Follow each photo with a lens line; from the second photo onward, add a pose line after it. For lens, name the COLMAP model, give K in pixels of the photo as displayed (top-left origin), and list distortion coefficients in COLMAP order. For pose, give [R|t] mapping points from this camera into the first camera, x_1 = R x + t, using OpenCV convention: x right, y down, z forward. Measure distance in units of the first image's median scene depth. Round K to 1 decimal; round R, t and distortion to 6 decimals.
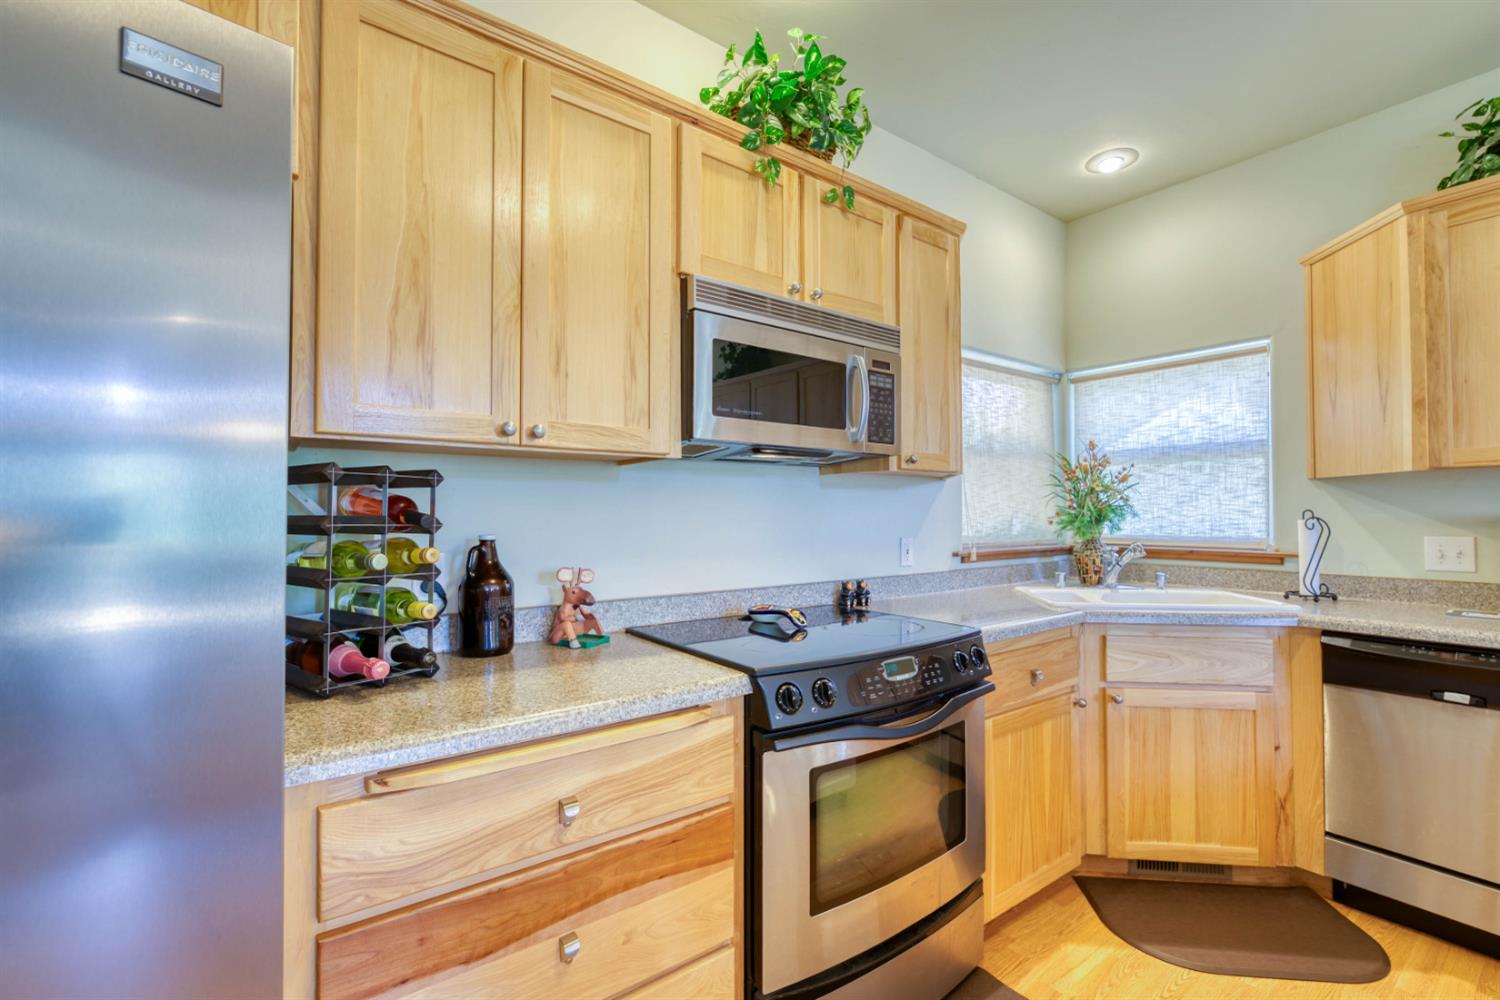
lens RADIAL K [[657.4, 0, 778.2], [0, 657.4, 500.9], [0, 0, 1]] dist [-0.013880, 0.006173]
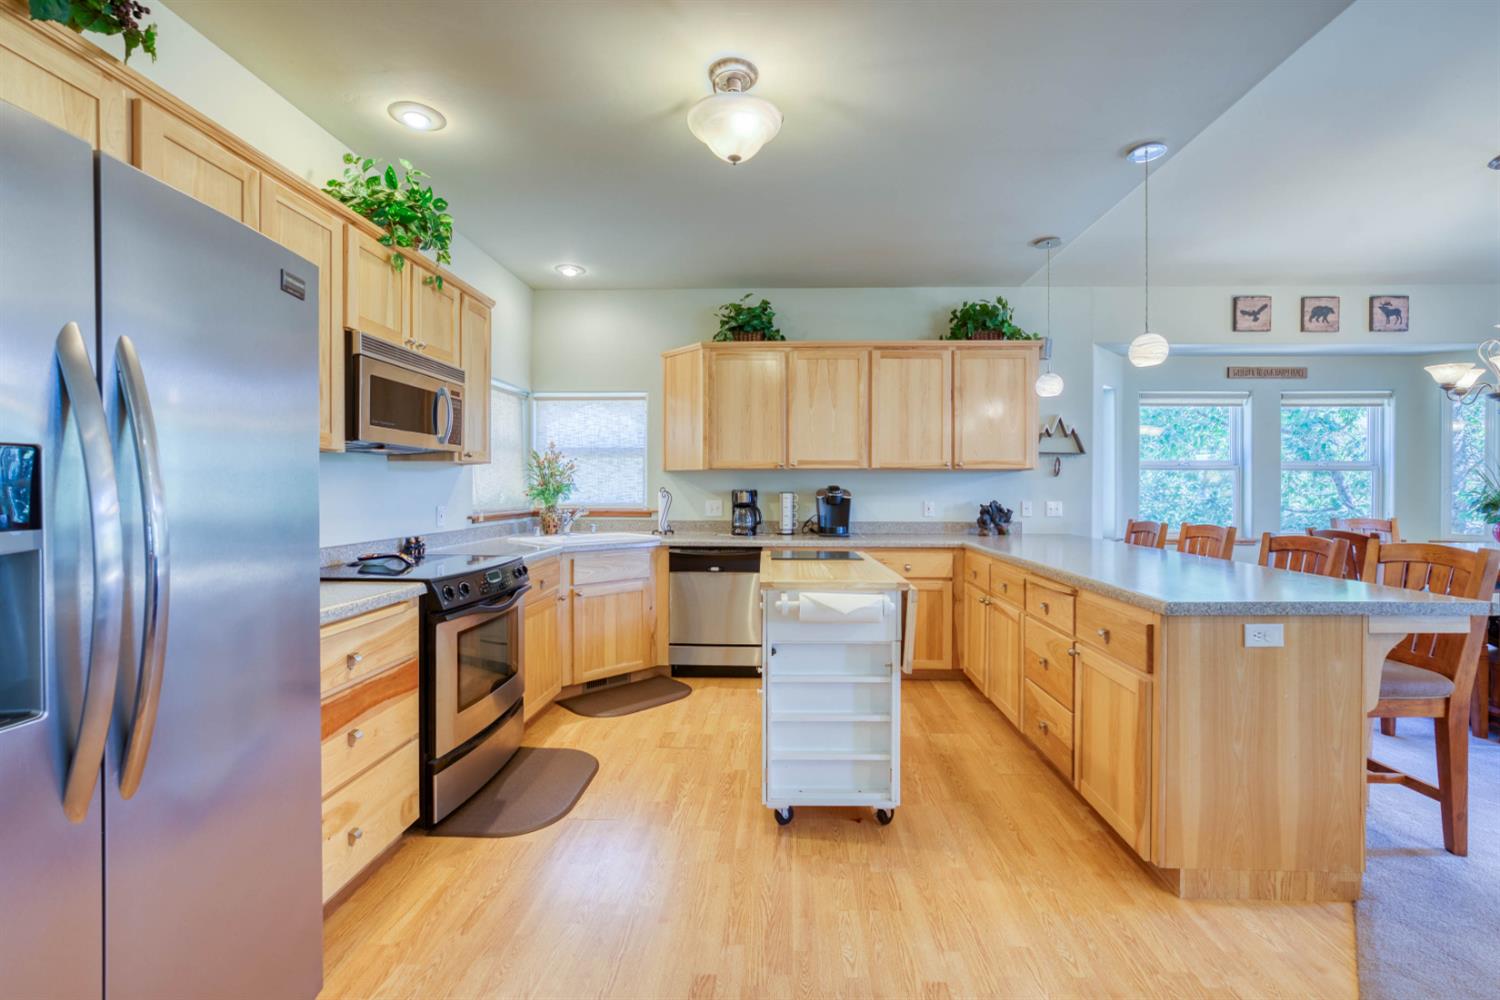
lens RADIAL K [[632.8, 0, 773.9], [0, 632.8, 483.6], [0, 0, 1]] dist [-0.000500, -0.000001]
pose [[0.632746, 0.007114, 0.774327, -0.497994], [-0.018067, 0.999821, 0.005578, -0.016090], [-0.774148, -0.017519, 0.632762, -0.506904]]
